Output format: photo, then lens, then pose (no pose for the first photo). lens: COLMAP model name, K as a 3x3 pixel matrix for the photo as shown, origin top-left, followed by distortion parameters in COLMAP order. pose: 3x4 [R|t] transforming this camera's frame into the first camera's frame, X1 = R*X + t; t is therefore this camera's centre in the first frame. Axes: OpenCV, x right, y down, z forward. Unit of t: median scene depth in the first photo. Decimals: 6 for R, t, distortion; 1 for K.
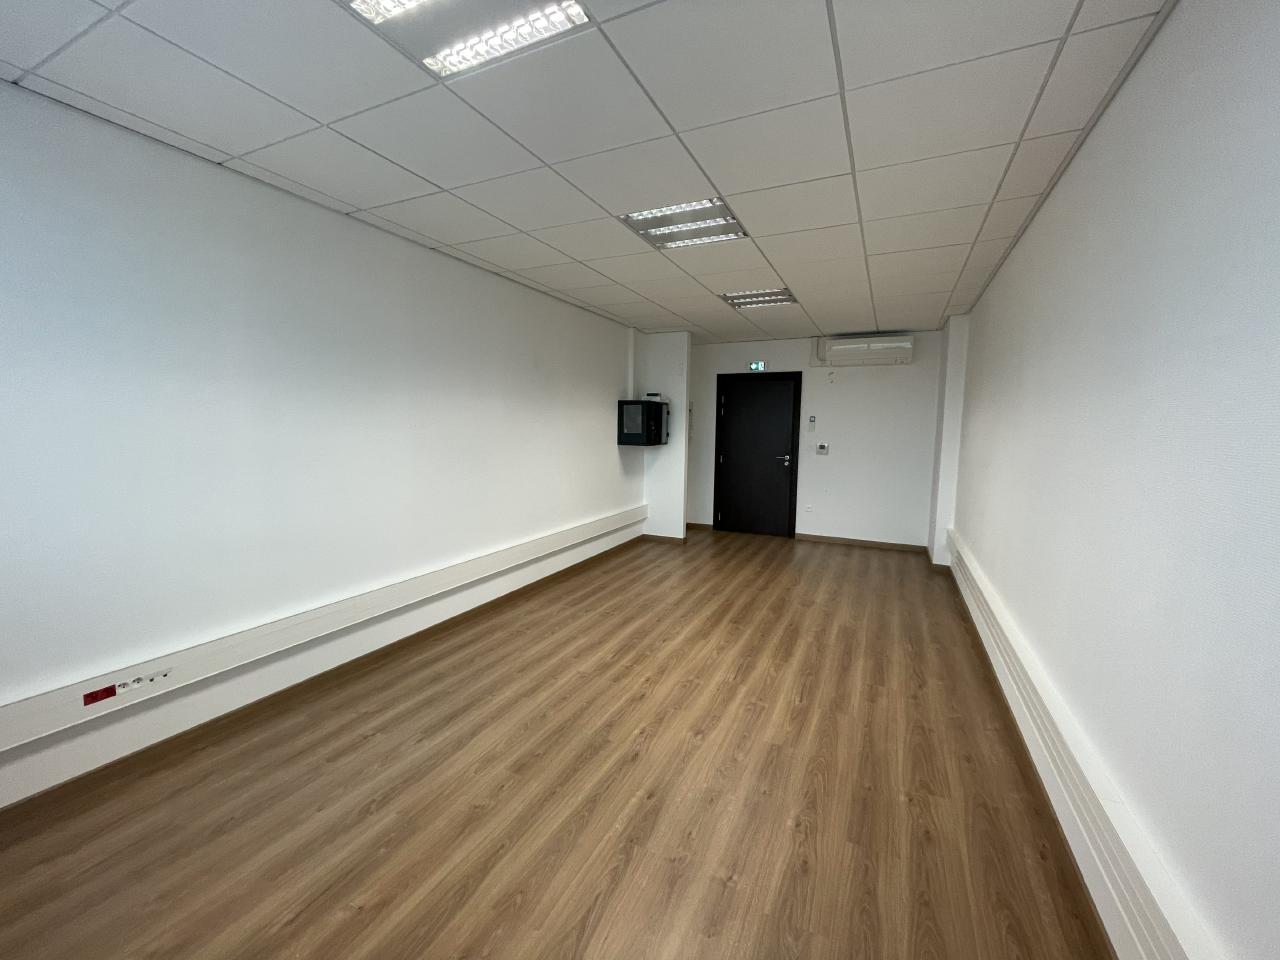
lens RADIAL K [[517.6, 0, 643.8], [0, 517.6, 479.6], [0, 0, 1]] dist [-0.001552, -0.000242]
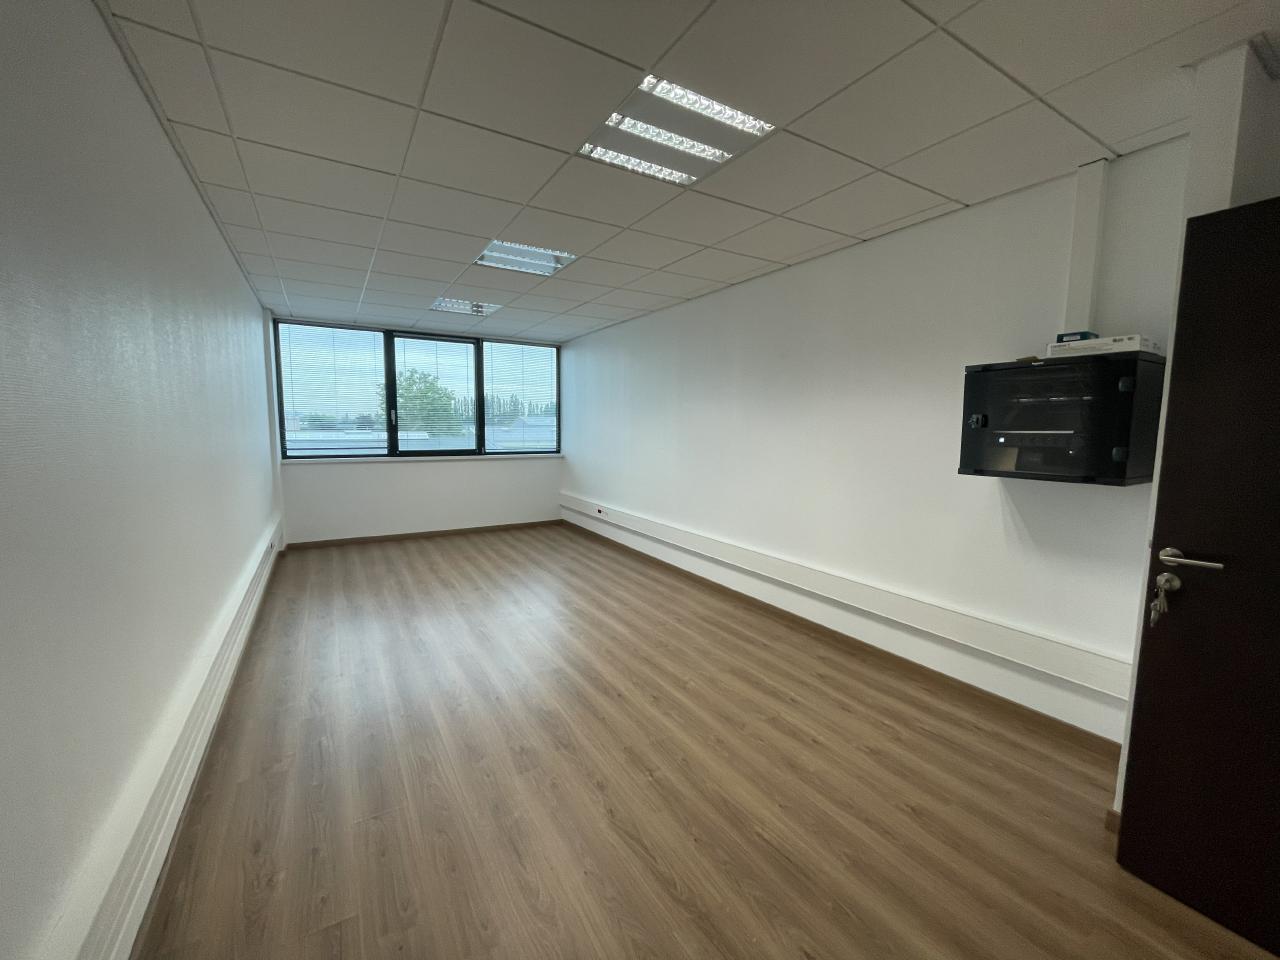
lens RADIAL K [[517.6, 0, 643.4], [0, 517.6, 479.1], [0, 0, 1]] dist [-0.001552, -0.000242]
pose [[-0.547133, 0.073407, -0.833821, 0.654062], [-0.097619, 0.983754, 0.150662, -0.130180], [0.831334, 0.163829, -0.531078, 1.304137]]
